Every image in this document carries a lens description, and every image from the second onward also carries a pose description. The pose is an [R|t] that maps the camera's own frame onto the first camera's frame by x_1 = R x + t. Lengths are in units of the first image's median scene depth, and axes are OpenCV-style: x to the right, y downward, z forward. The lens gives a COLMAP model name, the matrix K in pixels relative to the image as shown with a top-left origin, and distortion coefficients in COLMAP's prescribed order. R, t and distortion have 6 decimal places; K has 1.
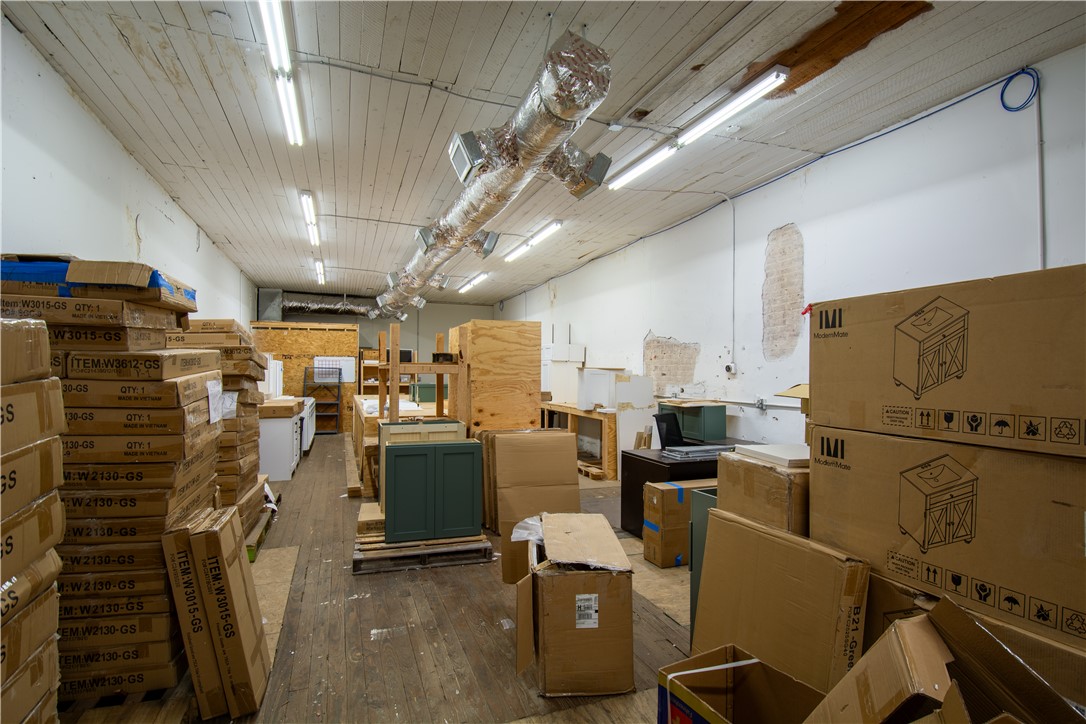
lens RADIAL K [[557.4, 0, 548.6], [0, 557.4, 367.5], [0, 0, 1]] dist [-0.005782, -0.010408]
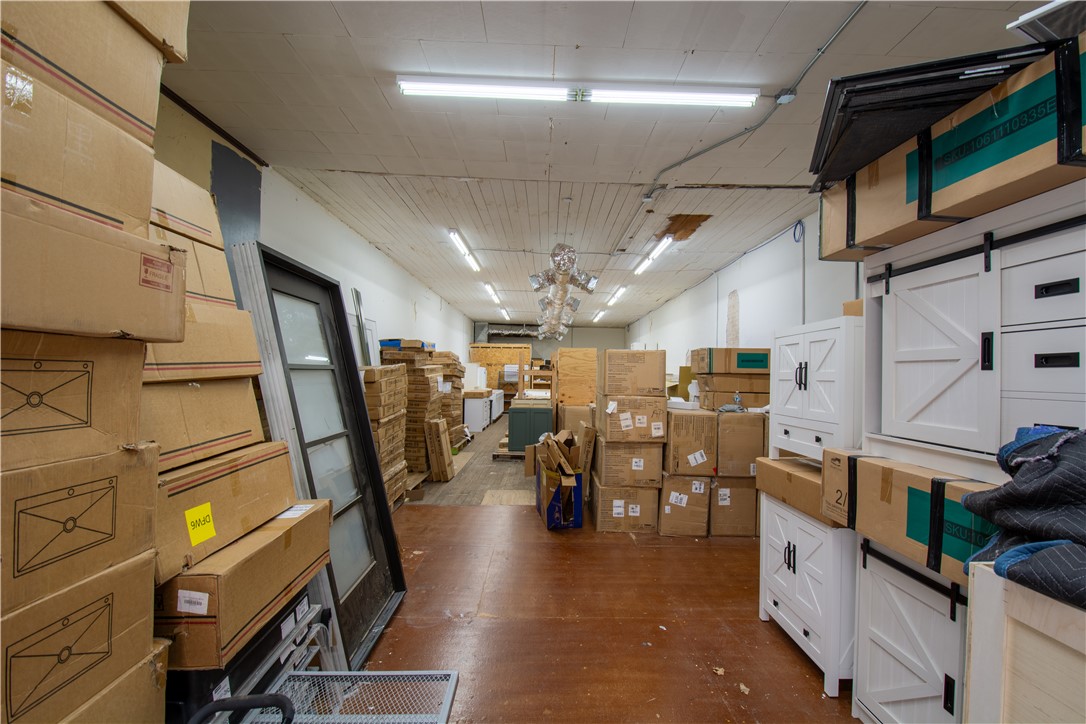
lens RADIAL K [[482.9, 0, 541.4], [0, 482.9, 363.0], [0, 0, 1]] dist [0.006666, -0.016549]
pose [[0.932949, 0.000546, -0.360008, 0.421342], [-0.006943, 0.999840, -0.016476, -0.005309], [0.359941, 0.017870, 0.932804, -0.612112]]
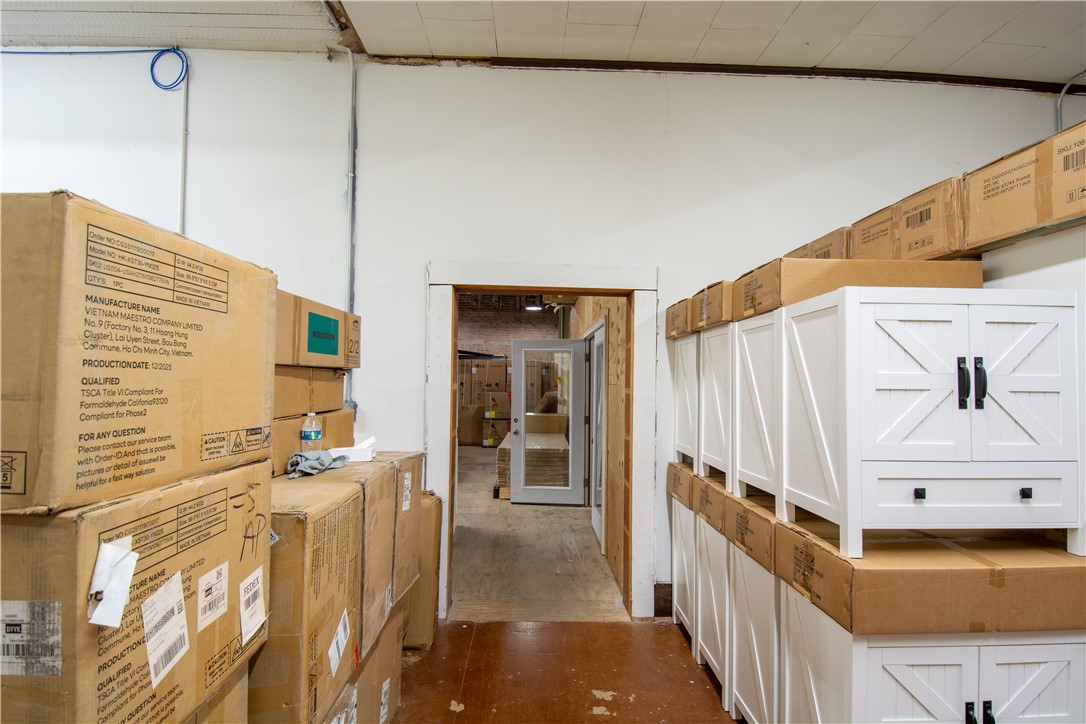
lens RADIAL K [[557.4, 0, 547.4], [0, 557.4, 364.8], [0, 0, 1]] dist [-0.005782, -0.010408]
pose [[0.323192, 0.026211, 0.945970, 0.131237], [-0.023563, 0.999529, -0.019645, -0.000586], [-0.946040, -0.015941, 0.323657, 0.056775]]
